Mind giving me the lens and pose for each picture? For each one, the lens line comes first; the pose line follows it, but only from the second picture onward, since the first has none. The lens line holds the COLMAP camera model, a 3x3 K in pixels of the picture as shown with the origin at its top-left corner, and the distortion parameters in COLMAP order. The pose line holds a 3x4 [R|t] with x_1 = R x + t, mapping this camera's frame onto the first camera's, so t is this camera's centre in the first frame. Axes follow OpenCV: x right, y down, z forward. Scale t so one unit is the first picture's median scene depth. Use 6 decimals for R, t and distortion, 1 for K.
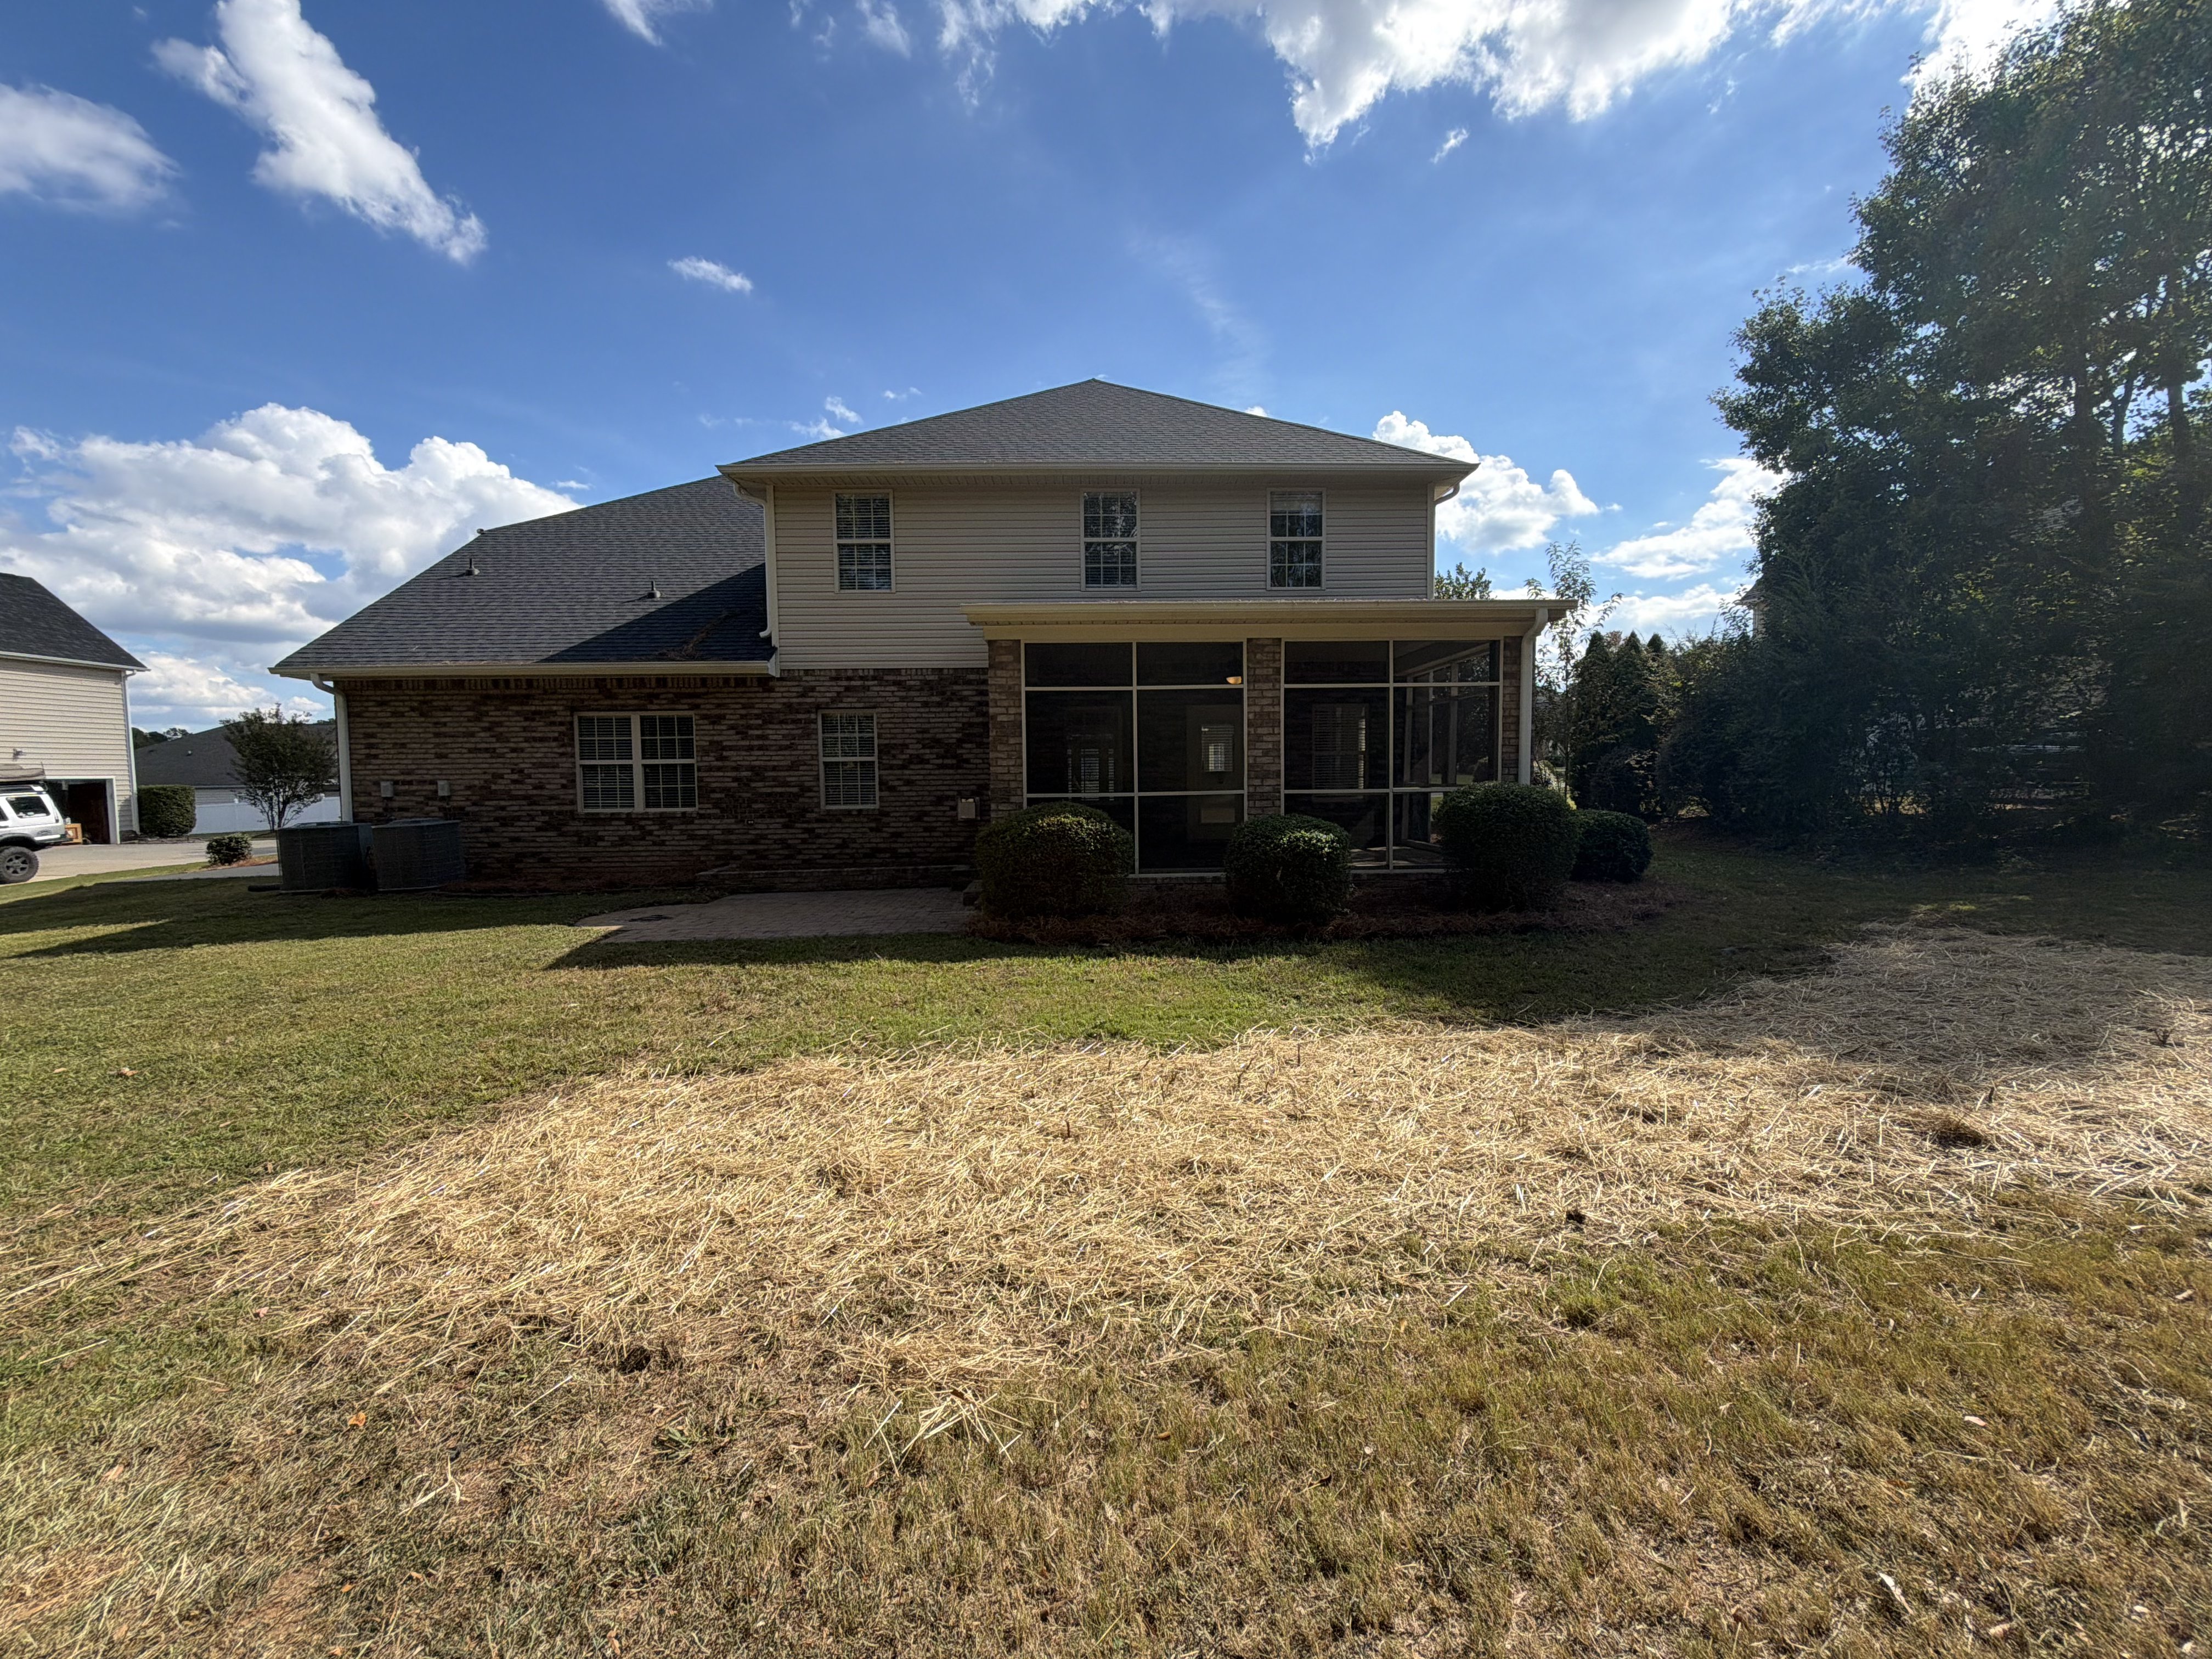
lens RADIAL K [[885.3, 0, 1106.0], [0, 885.3, 839.3], [0, 0, 1]] dist [-0.002024, -0.000269]
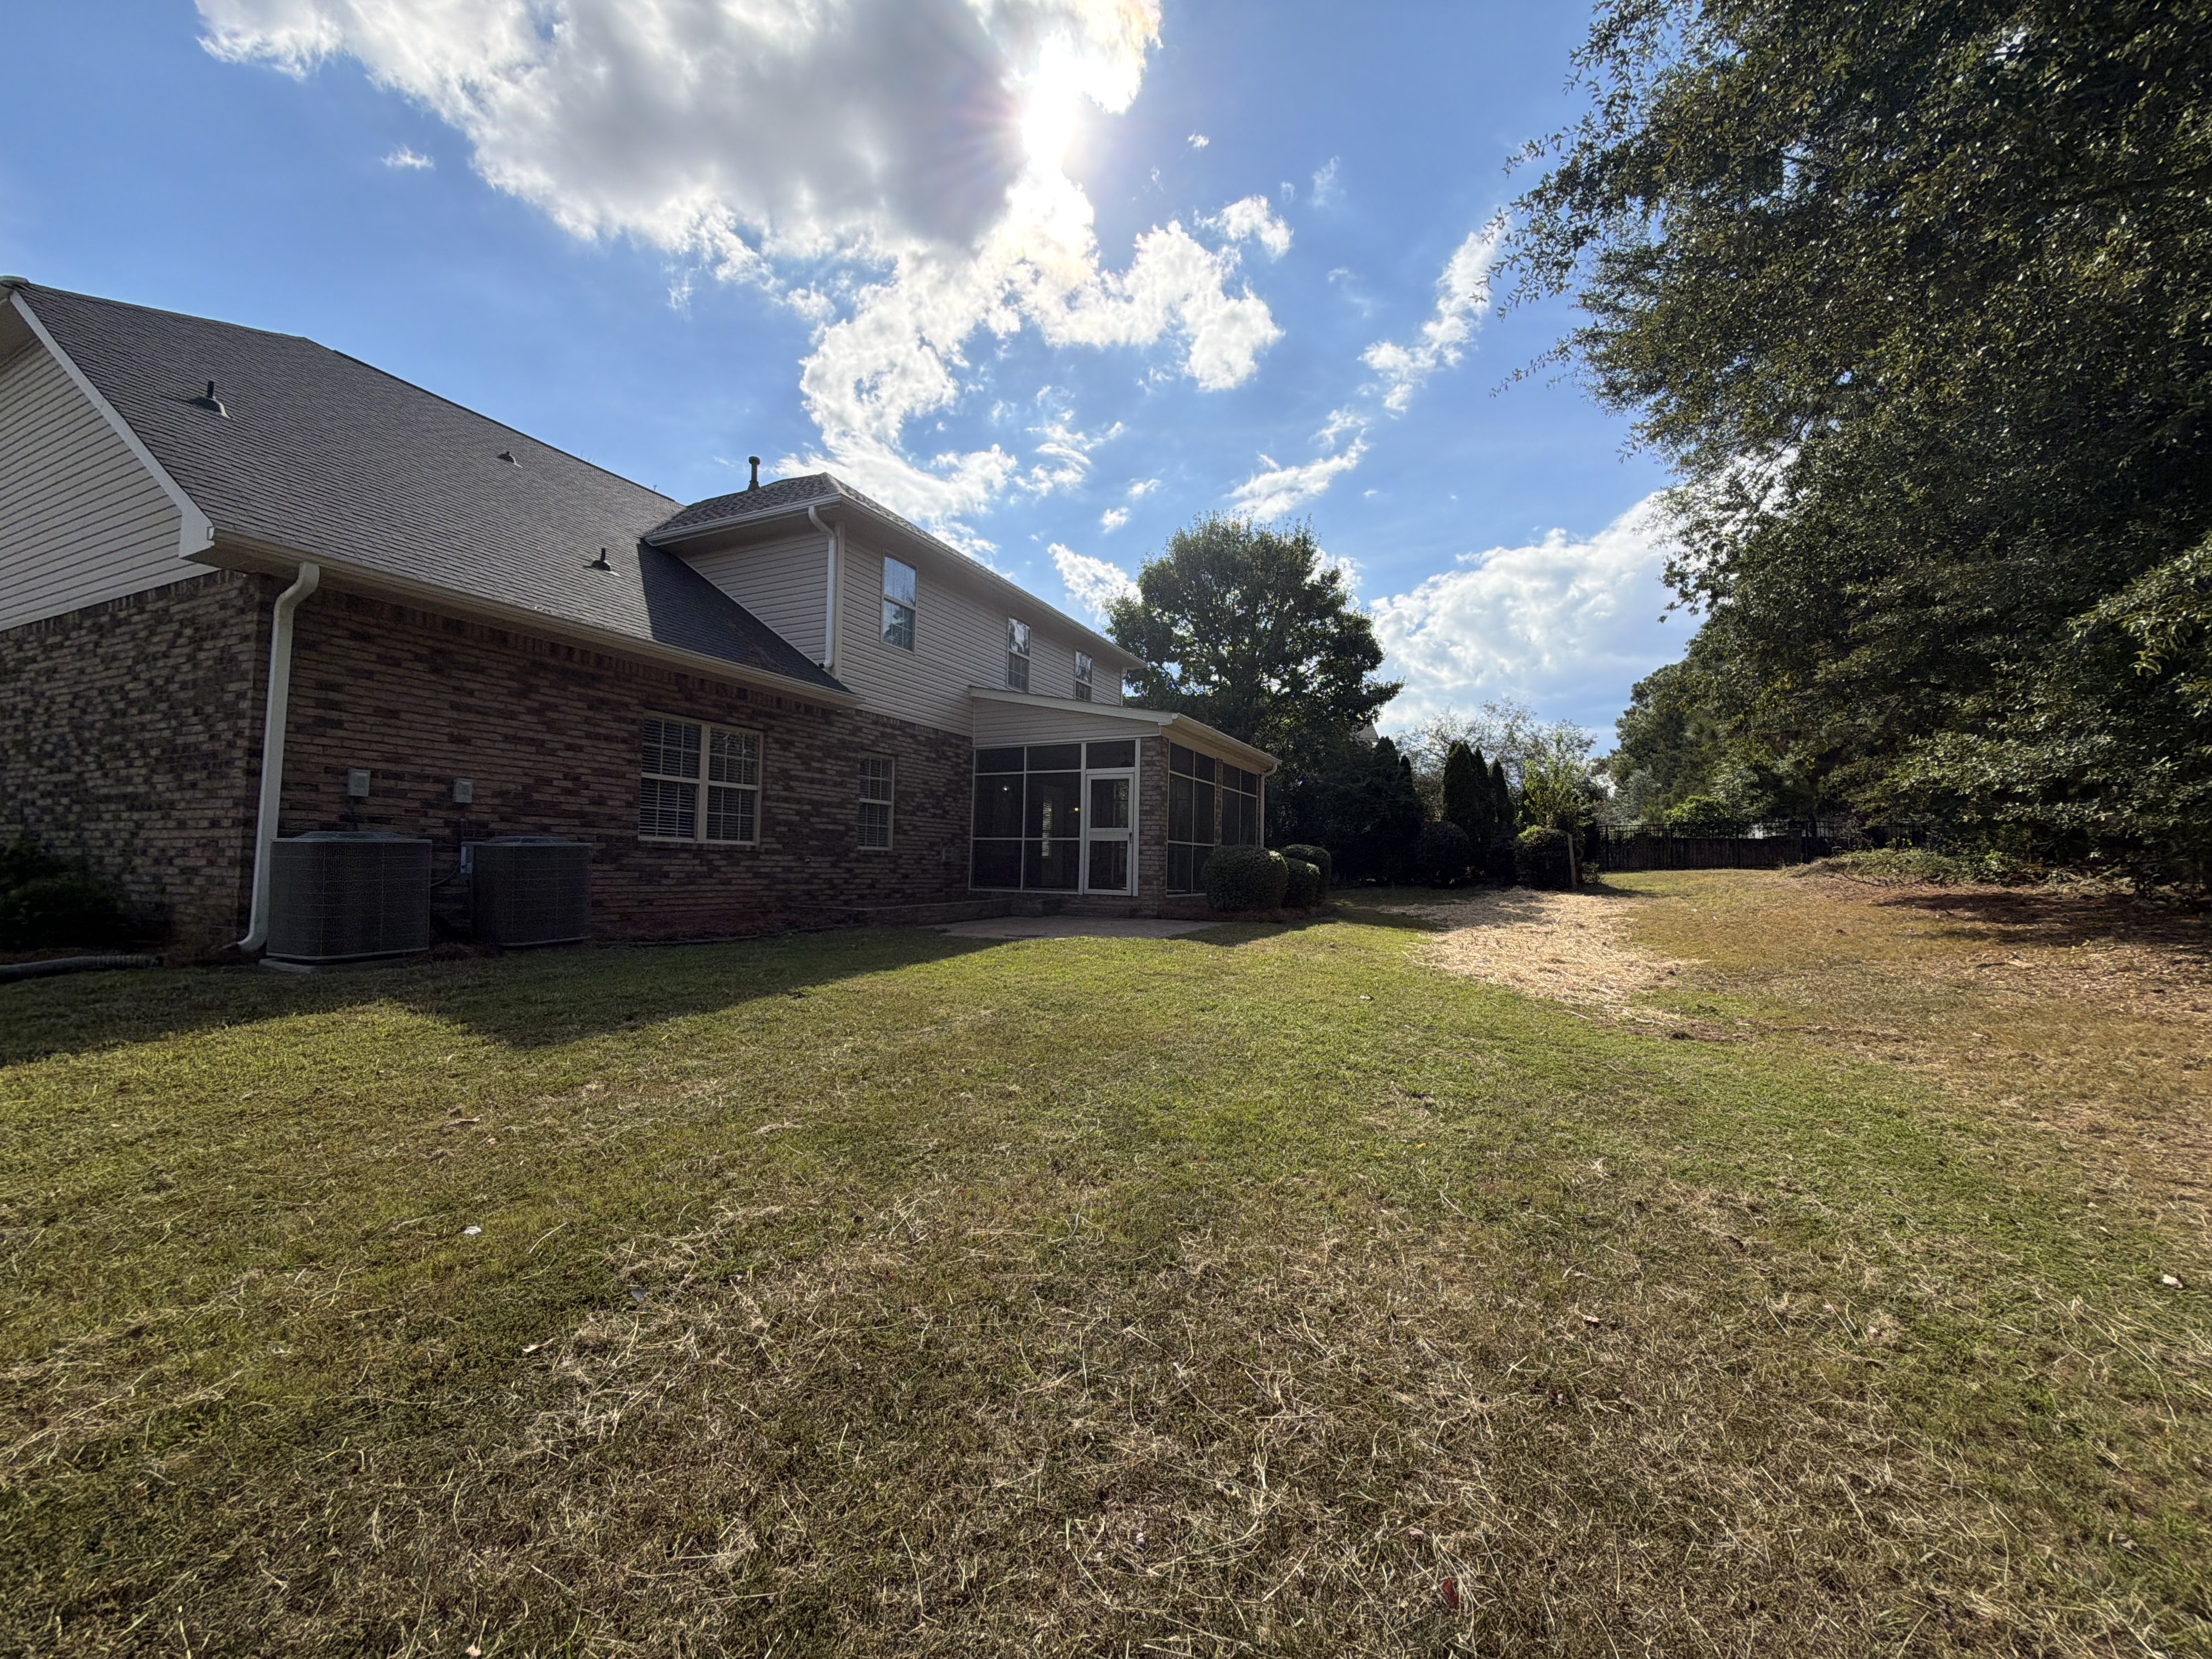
lens RADIAL K [[885.3, 0, 1101.3], [0, 885.3, 821.1], [0, 0, 1]] dist [-0.002024, -0.000269]
pose [[0.462085, 0.068714, 0.884170, -1.085147], [0.038071, 0.994538, -0.097188, 0.041992], [-0.886018, 0.078570, 0.456945, 0.305758]]
